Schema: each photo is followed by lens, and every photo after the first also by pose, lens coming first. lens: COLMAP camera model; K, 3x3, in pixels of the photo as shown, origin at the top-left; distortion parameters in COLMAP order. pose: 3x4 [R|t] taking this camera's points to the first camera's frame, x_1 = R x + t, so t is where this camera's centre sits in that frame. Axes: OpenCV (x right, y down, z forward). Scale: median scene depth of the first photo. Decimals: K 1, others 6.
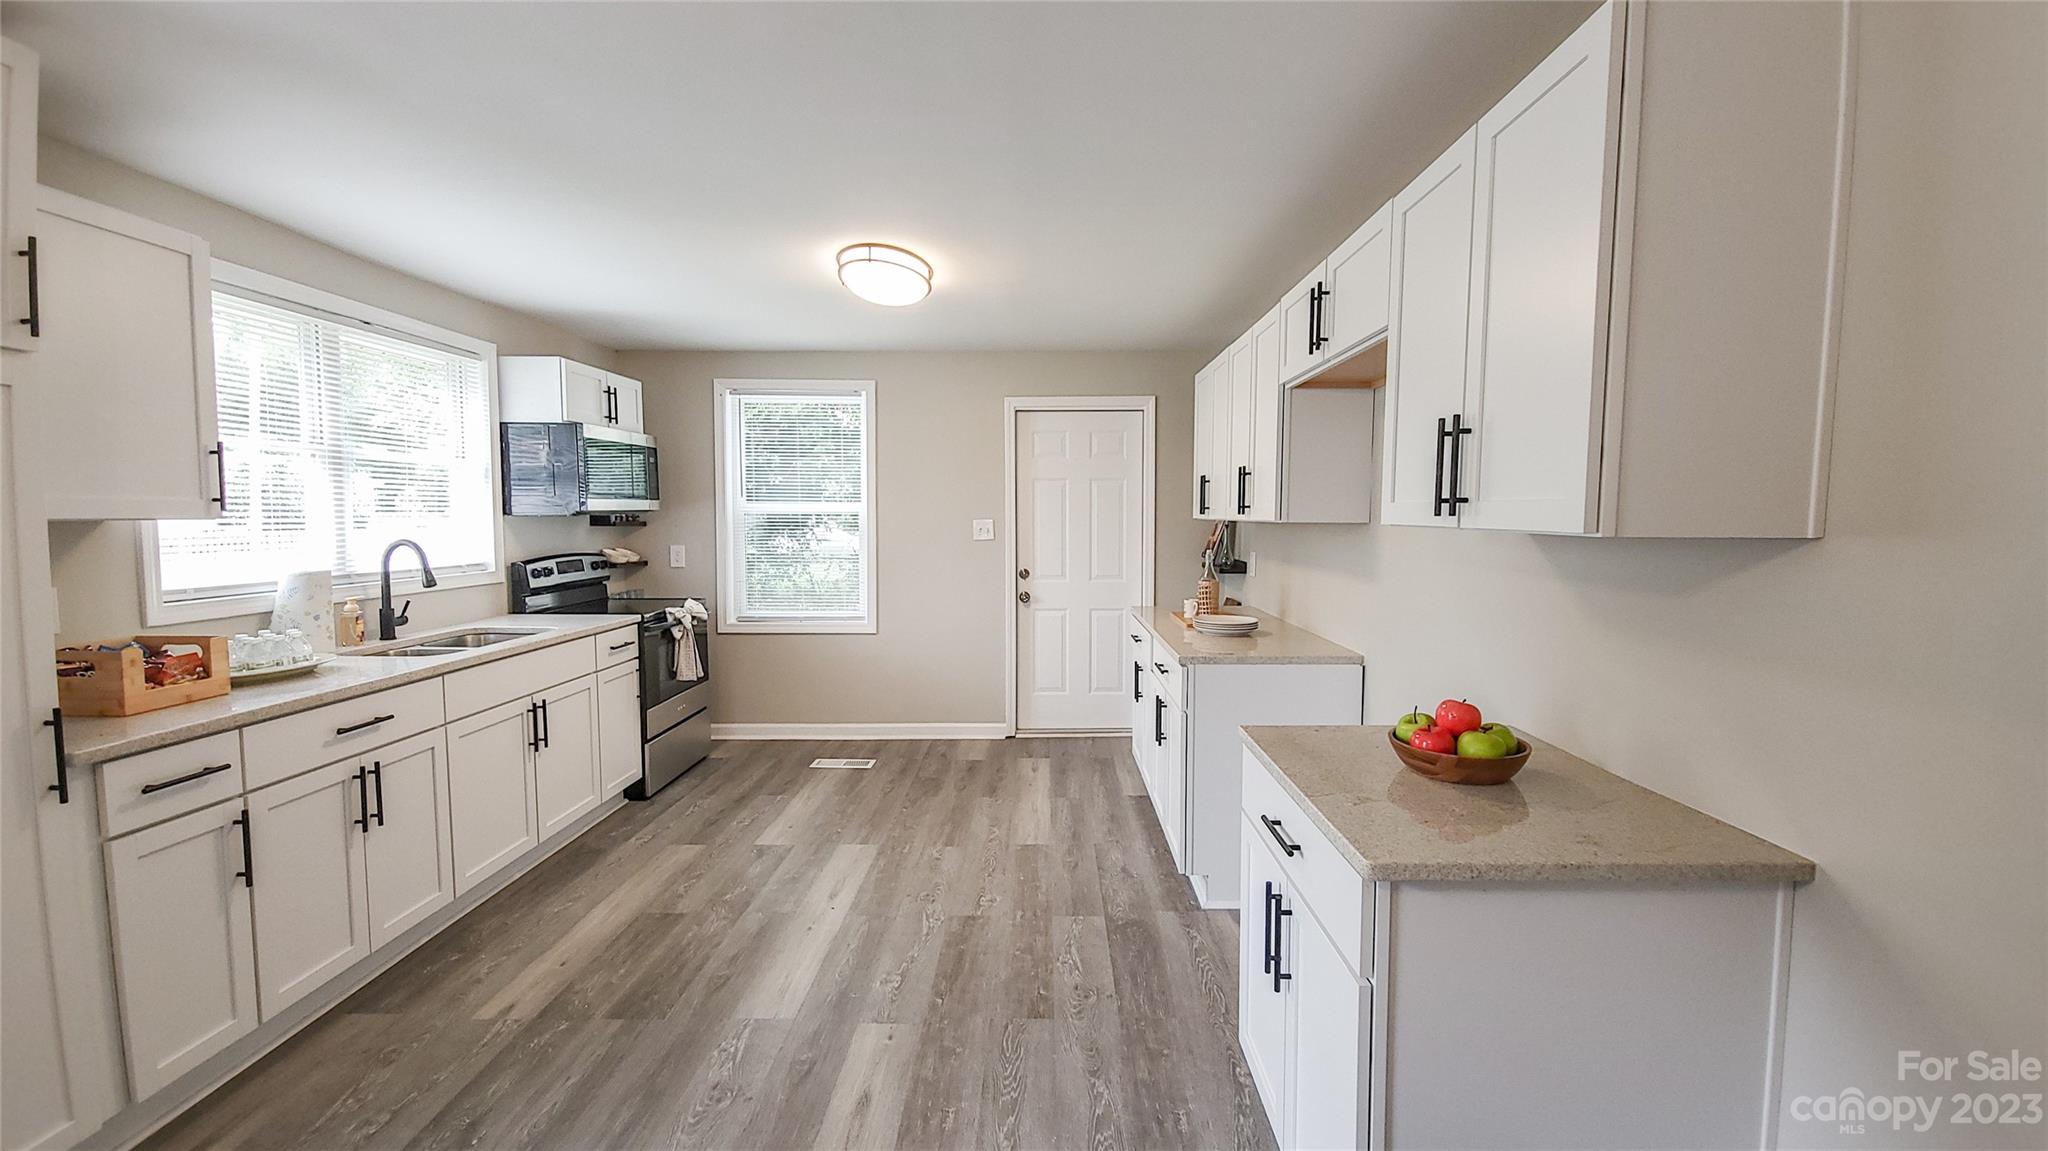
lens RADIAL K [[869.8, 0, 1024.0], [0, 869.8, 575.5], [0, 0, 1]] dist [0.001102, -0.000010]
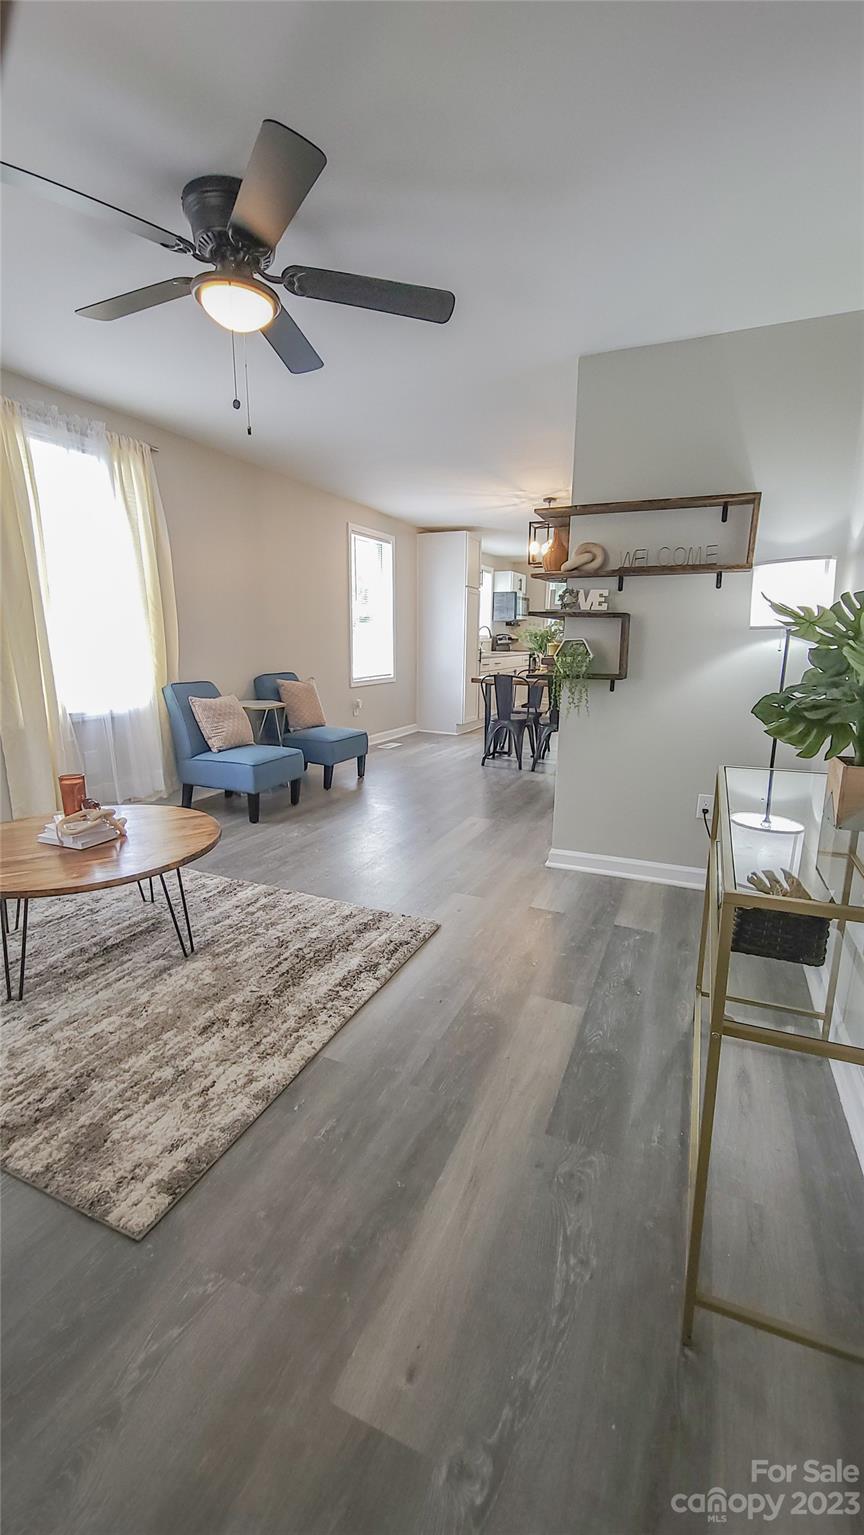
lens RADIAL K [[651.9, 0, 438.1], [0, 651.9, 778.5], [0, 0, 1]] dist [0.001102, -0.000010]
pose [[0.930256, 0.084244, -0.357110, 0.154871], [-0.030312, 0.987603, 0.154019, 0.150858], [0.365658, -0.132452, 0.921277, -1.473565]]
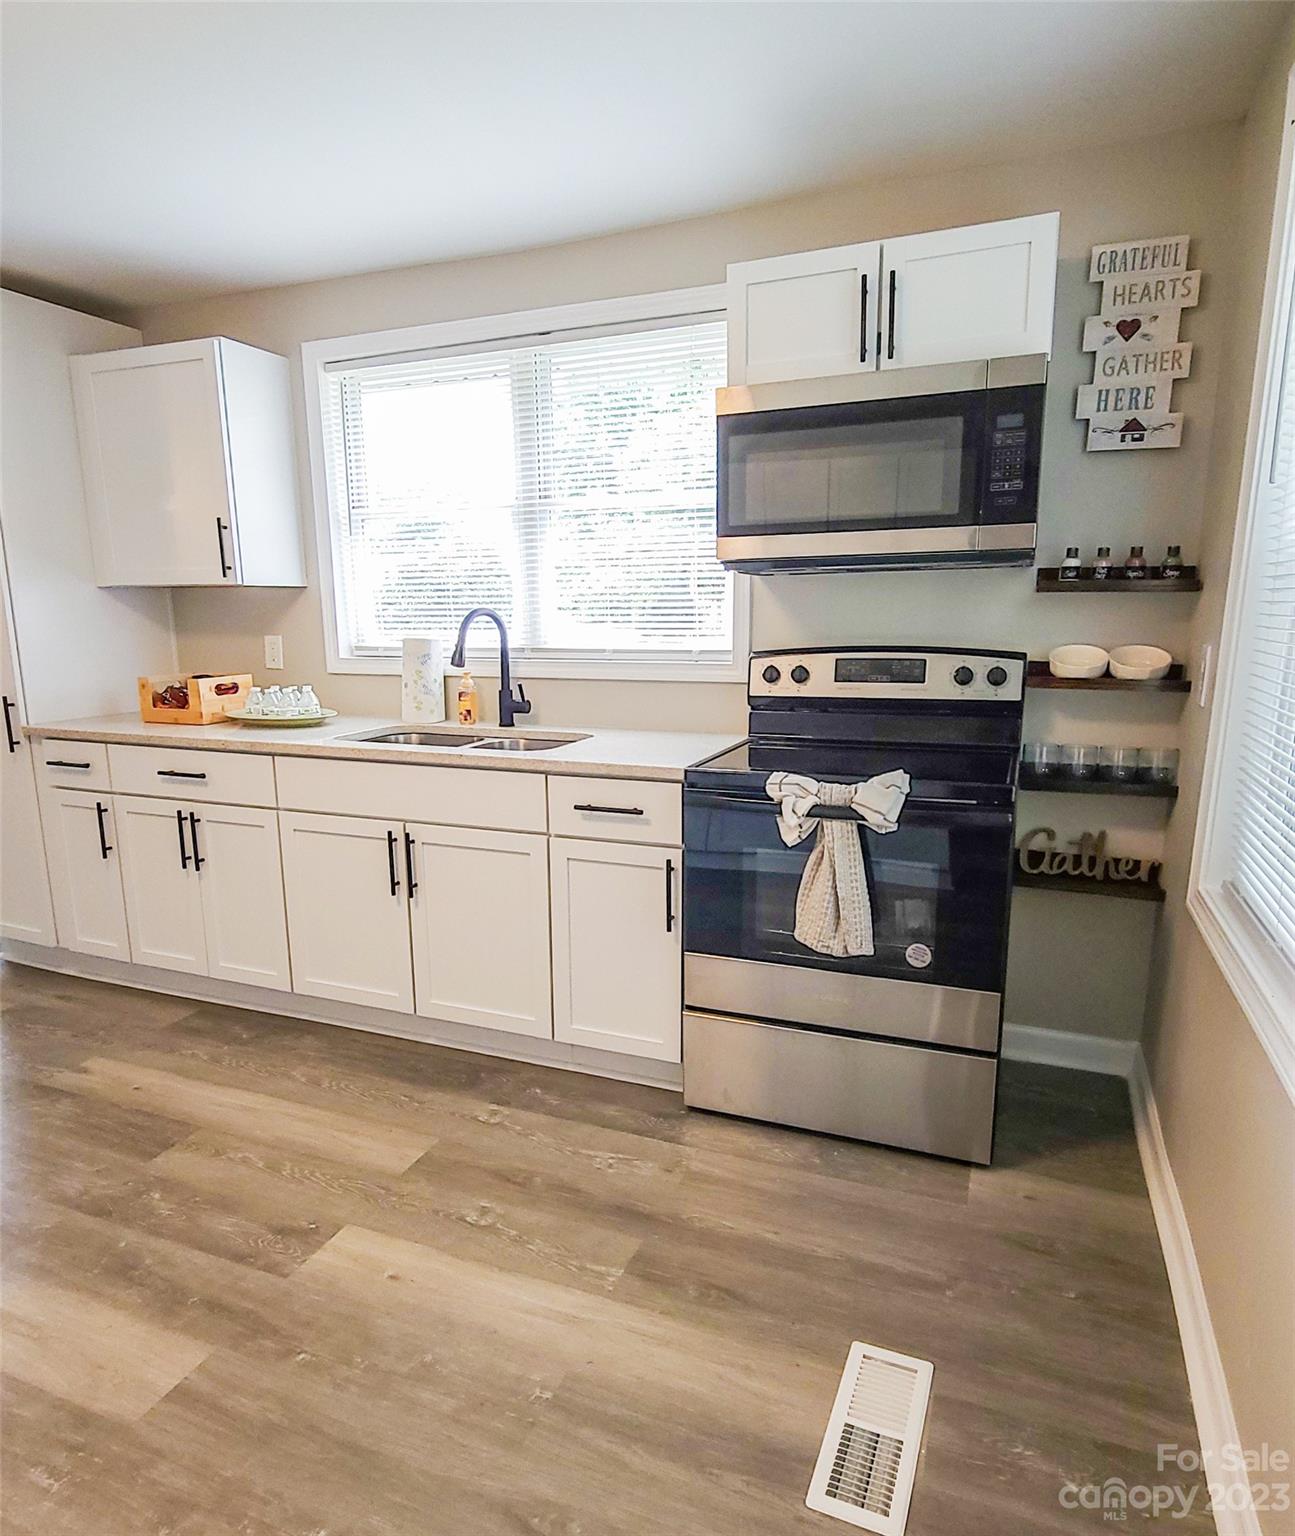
lens RADIAL K [[945.1, 0, 641.1], [0, 945.1, 802.4], [0, 0, 1]] dist [0.018866, 0.000790]
pose [[-0.366319, 0.186457, -0.911616, 0.078964], [-0.056546, 0.973445, 0.221826, -0.057799], [0.928769, 0.132807, -0.346049, 1.229978]]
